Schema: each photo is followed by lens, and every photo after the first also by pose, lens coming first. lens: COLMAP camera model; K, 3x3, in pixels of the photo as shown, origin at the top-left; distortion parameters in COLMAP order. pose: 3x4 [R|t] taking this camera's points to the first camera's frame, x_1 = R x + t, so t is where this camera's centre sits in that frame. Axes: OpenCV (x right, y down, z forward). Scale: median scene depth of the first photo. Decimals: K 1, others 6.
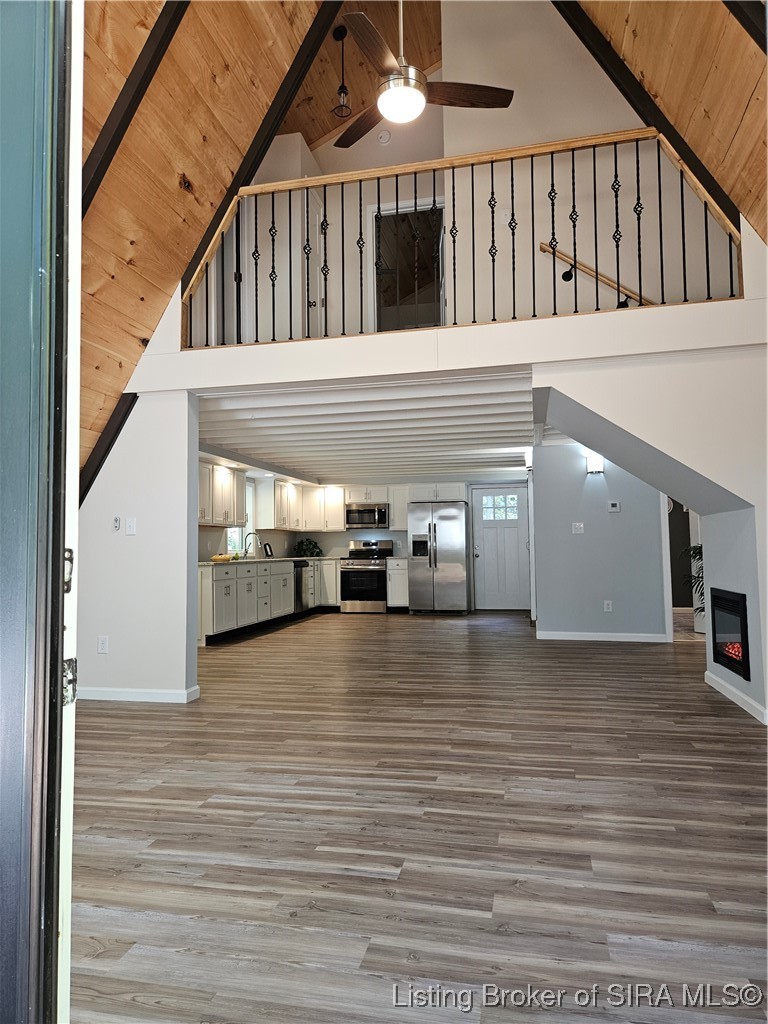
lens RADIAL K [[673.4, 0, 380.7], [0, 673.4, 513.4], [0, 0, 1]] dist [0.035460, -0.029188]
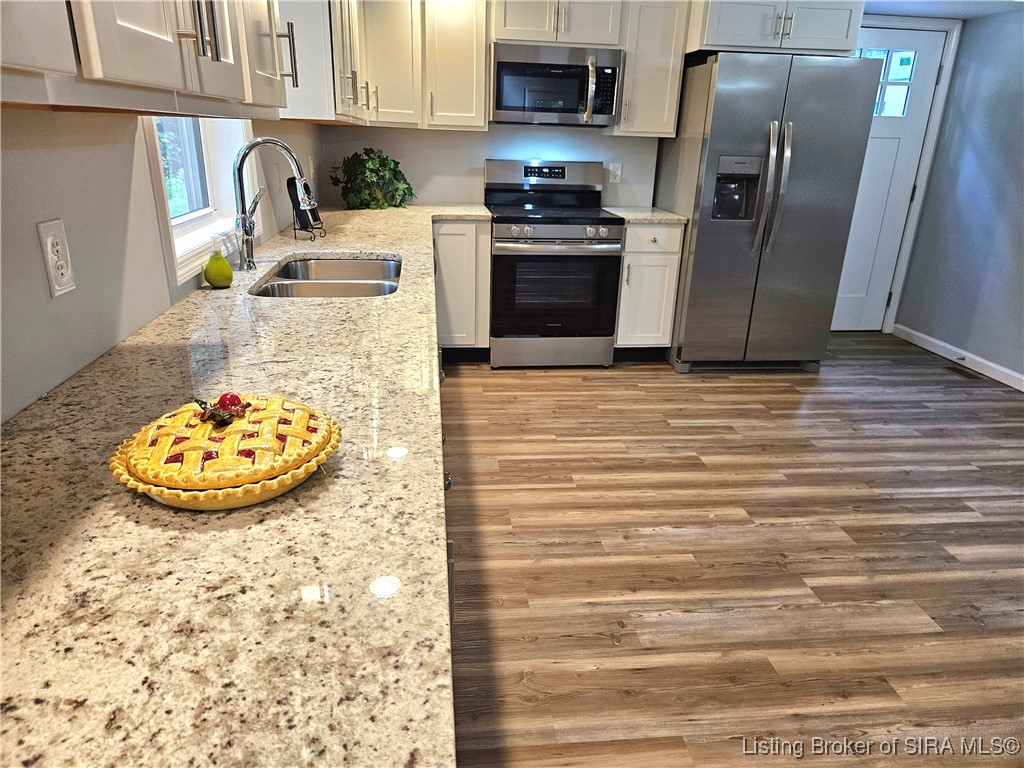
lens RADIAL K [[673.4, 0, 494.1], [0, 673.4, 382.5], [0, 0, 1]] dist [0.035460, -0.029188]
pose [[0.948230, -0.075213, 0.308549, -0.168525], [-0.054851, 0.918165, 0.392384, 0.008907], [-0.312811, -0.388994, 0.866506, 0.662651]]
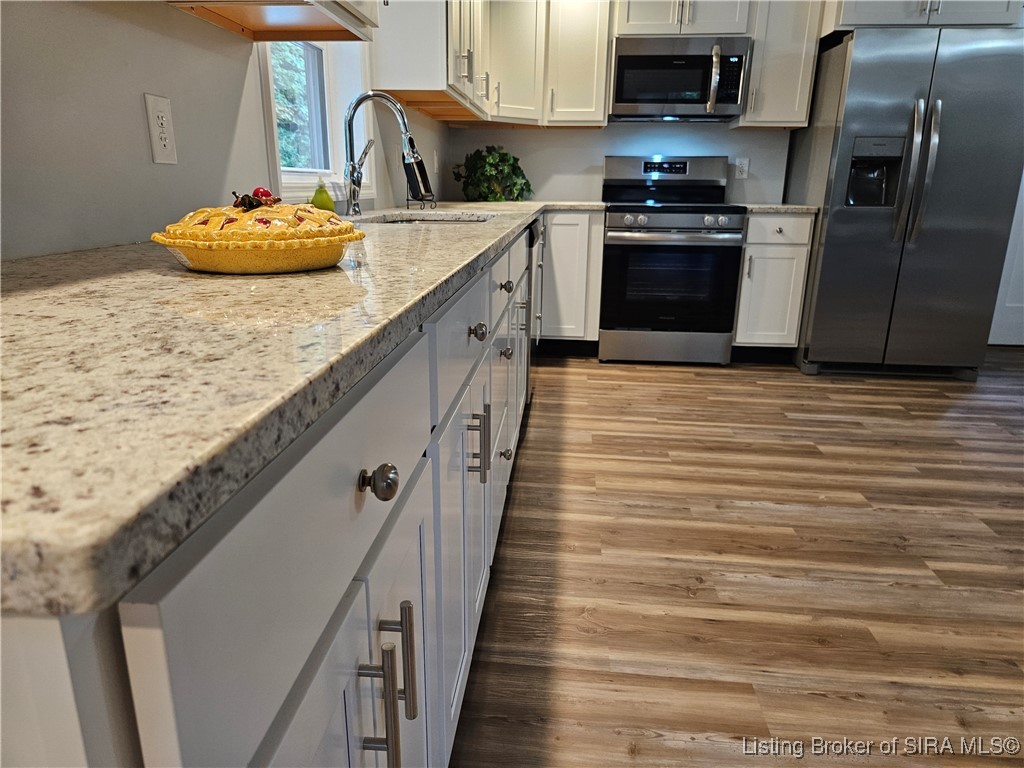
lens RADIAL K [[673.4, 0, 493.4], [0, 673.4, 382.1], [0, 0, 1]] dist [0.035460, -0.029188]
pose [[0.993132, -0.012223, 0.116358, -0.155234], [-0.027925, 0.941021, 0.337195, 0.035688], [-0.113617, -0.338129, 0.934216, 0.649443]]
